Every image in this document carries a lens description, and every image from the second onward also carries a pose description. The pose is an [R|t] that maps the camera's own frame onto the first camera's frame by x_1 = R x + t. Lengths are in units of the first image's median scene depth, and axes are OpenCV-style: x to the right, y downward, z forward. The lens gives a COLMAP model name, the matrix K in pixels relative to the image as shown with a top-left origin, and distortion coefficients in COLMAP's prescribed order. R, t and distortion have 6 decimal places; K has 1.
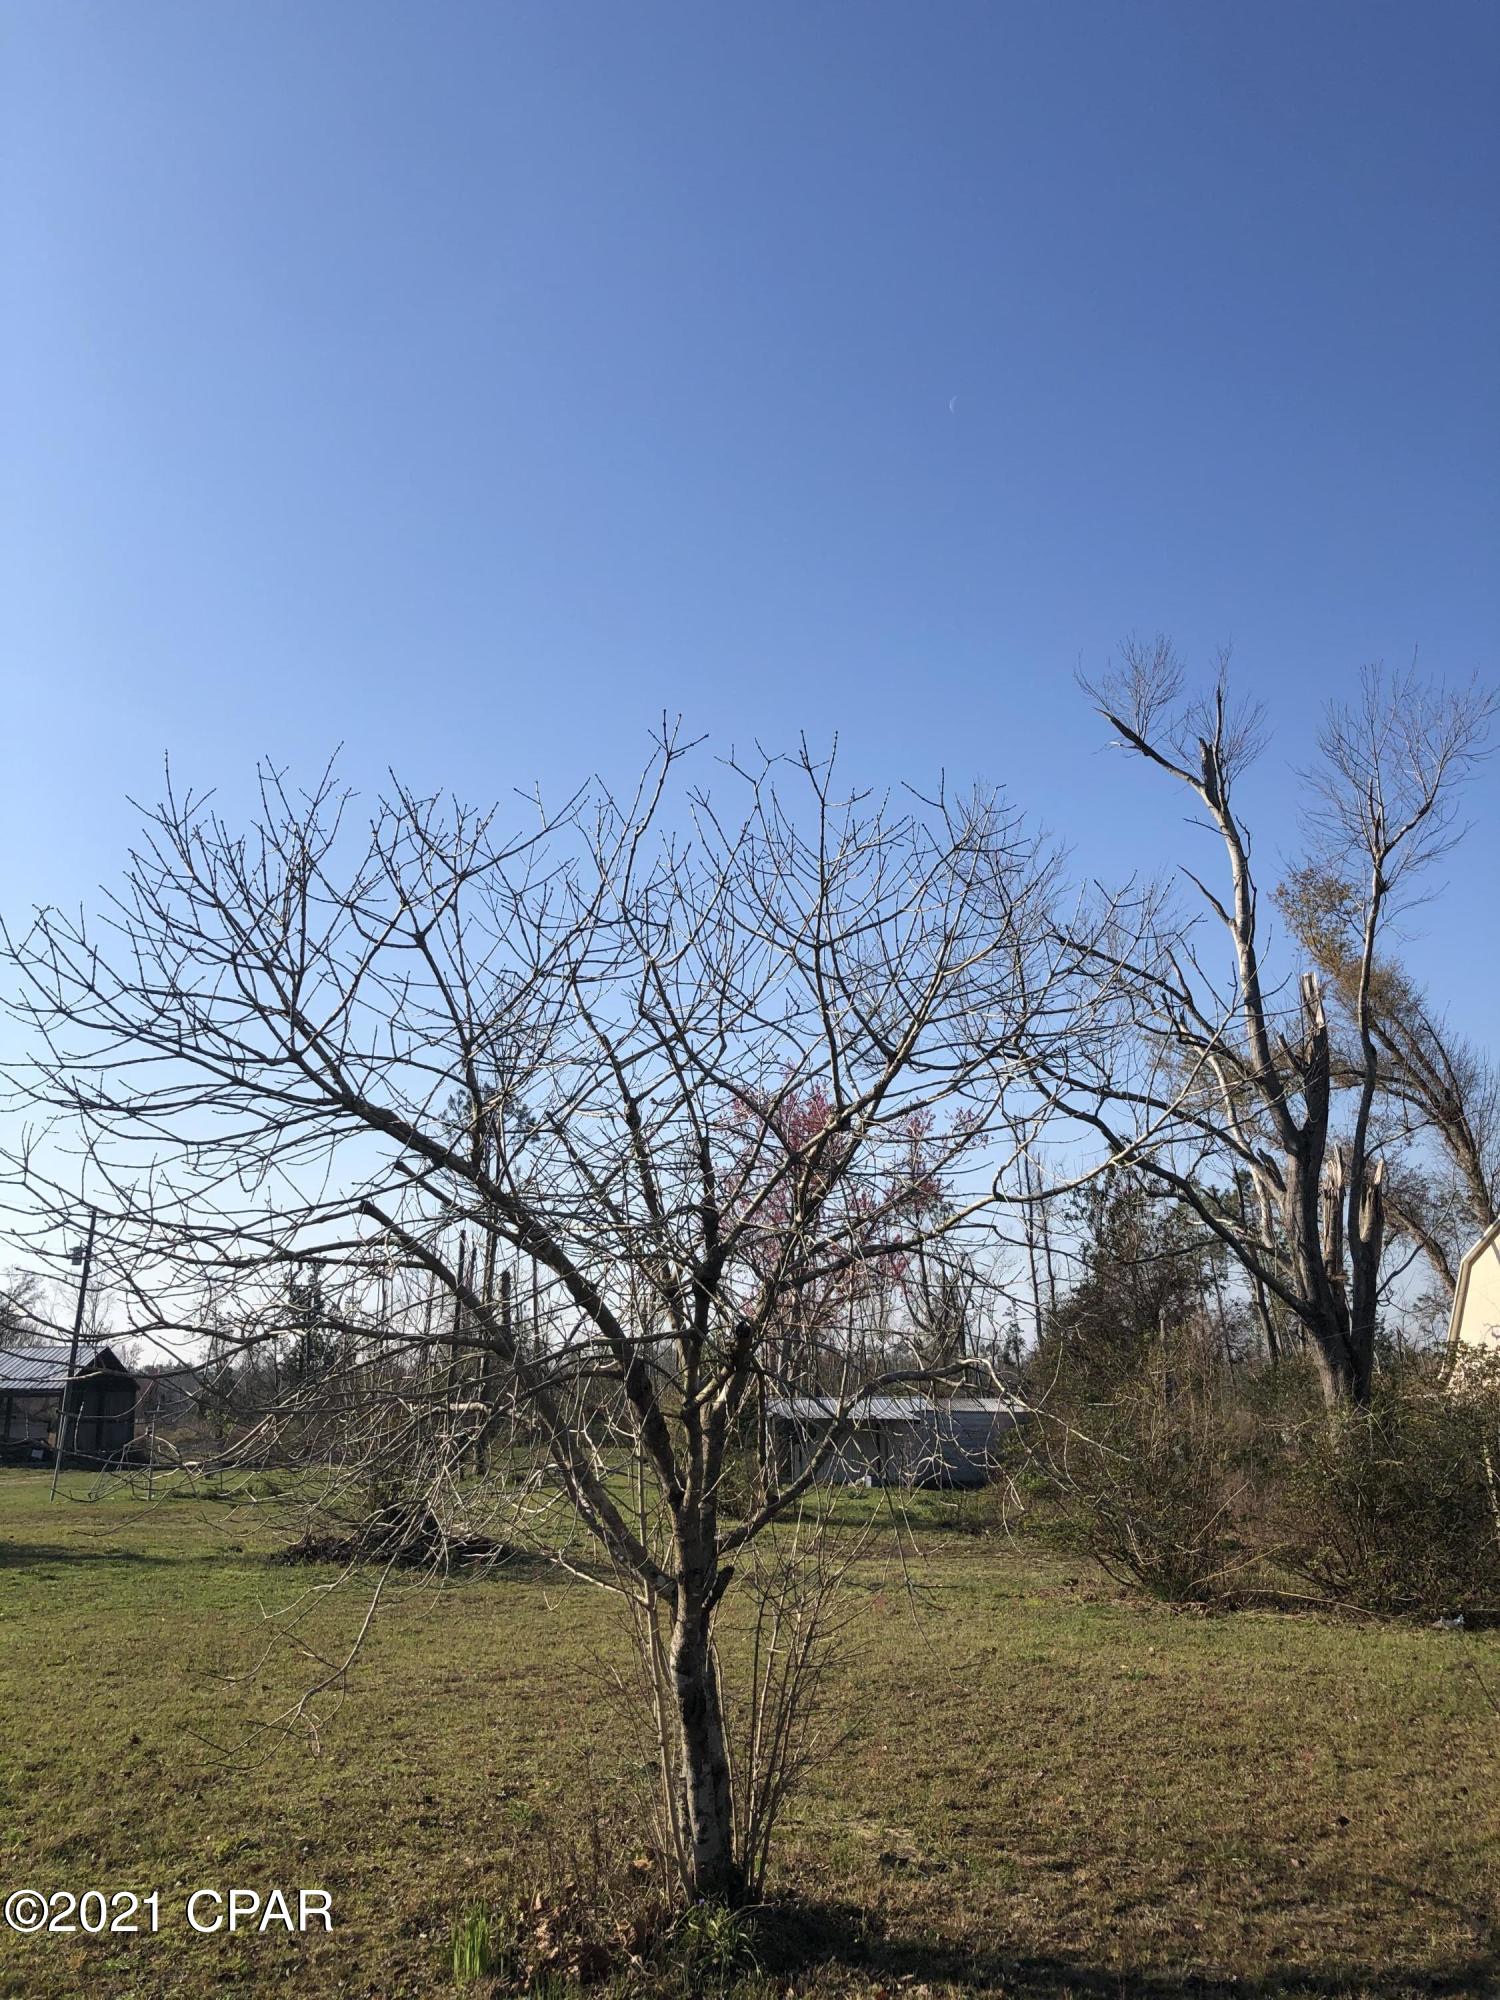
lens RADIAL K [[1803.7, 0, 750.0], [0, 1803.7, 1000.0], [0, 0, 1]] dist [-0.008898, -0.005468]
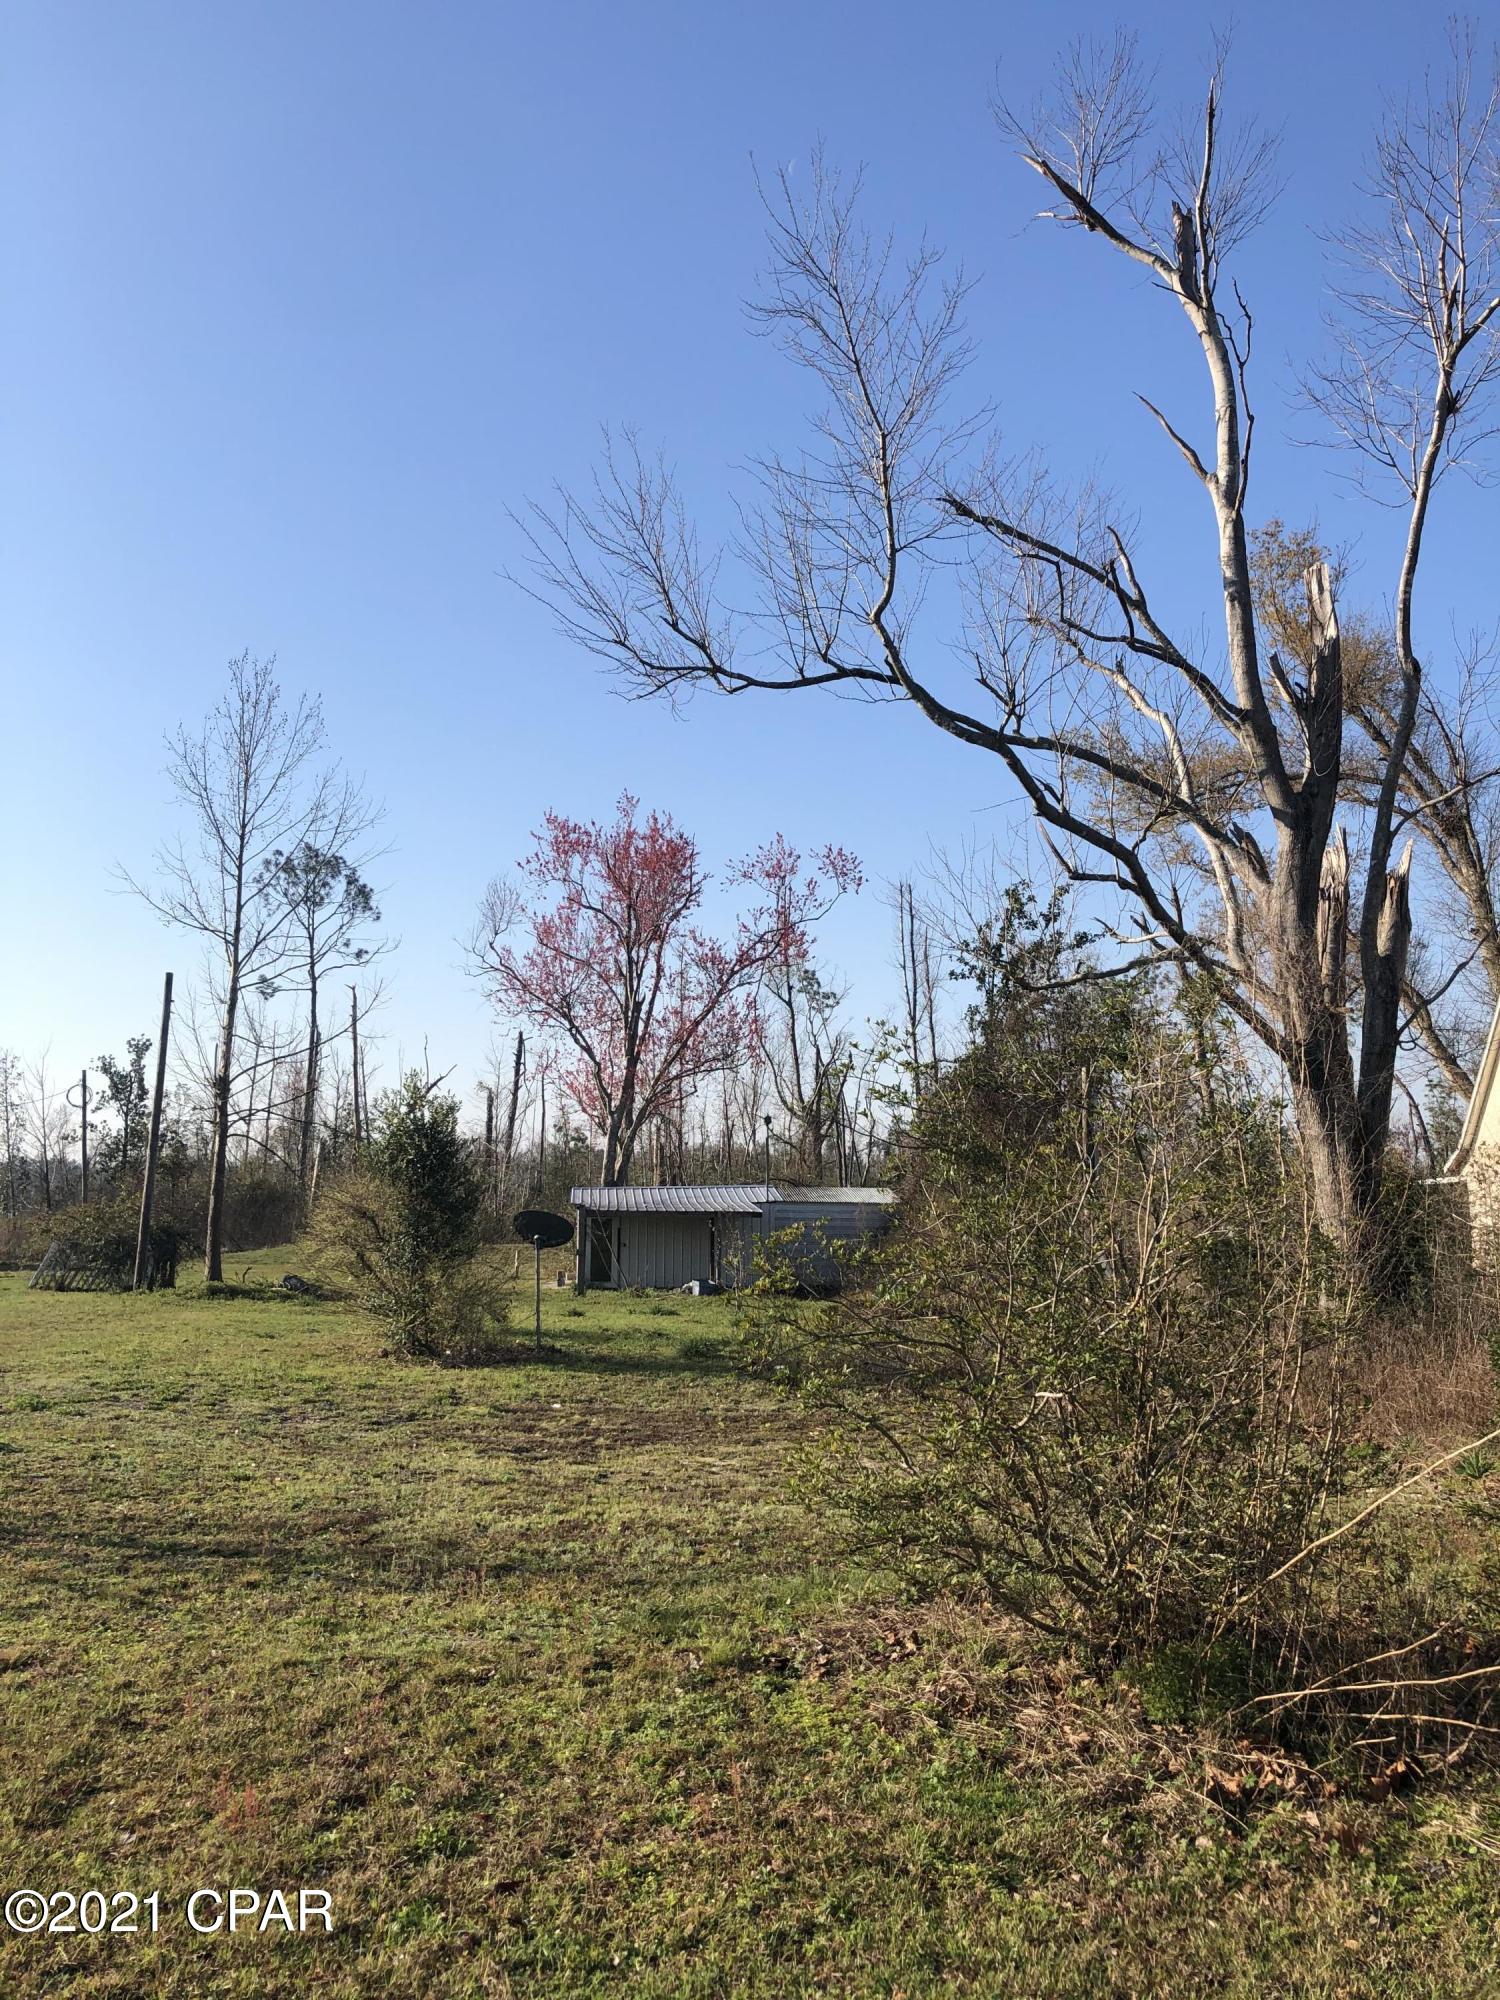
lens RADIAL K [[1803.7, 0, 750.0], [0, 1803.7, 1000.0], [0, 0, 1]] dist [-0.008898, -0.005468]
pose [[0.998048, 0.011875, 0.061316, 0.056424], [-0.018404, 0.994084, 0.107046, 0.078687], [-0.059683, -0.107966, 0.992362, 0.318192]]
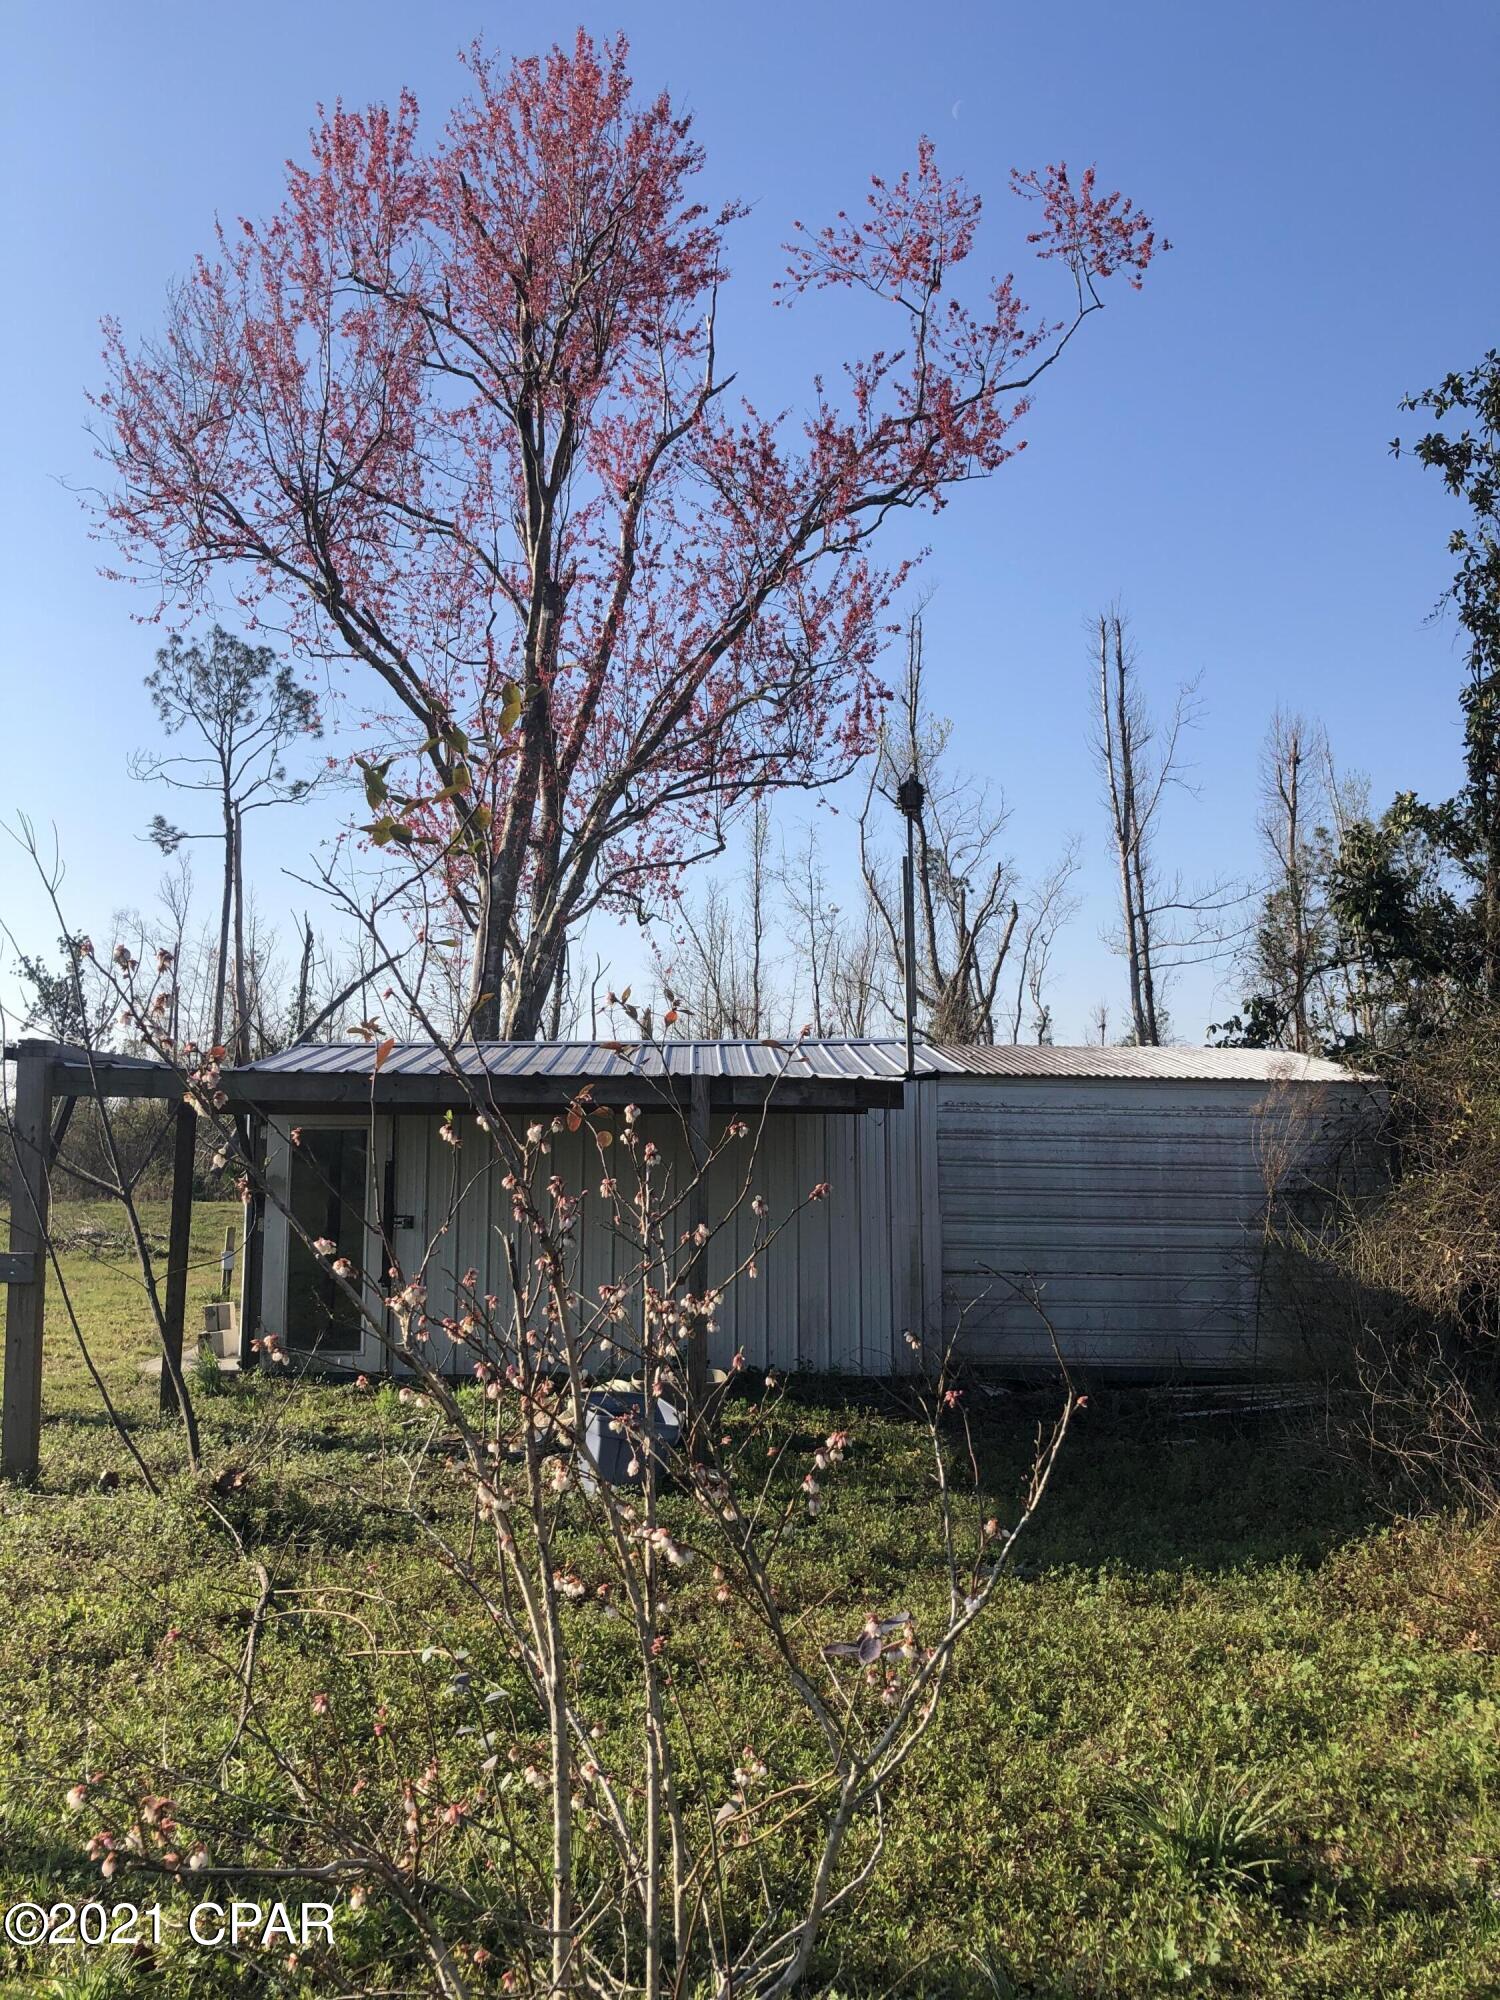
lens RADIAL K [[1803.7, 0, 750.0], [0, 1803.7, 1000.0], [0, 0, 1]] dist [-0.008898, -0.005468]
pose [[0.999947, 0.010134, 0.001555, 0.095298], [-0.010250, 0.991074, 0.132919, 0.216445], [-0.000194, -0.132928, 0.991126, 0.894693]]
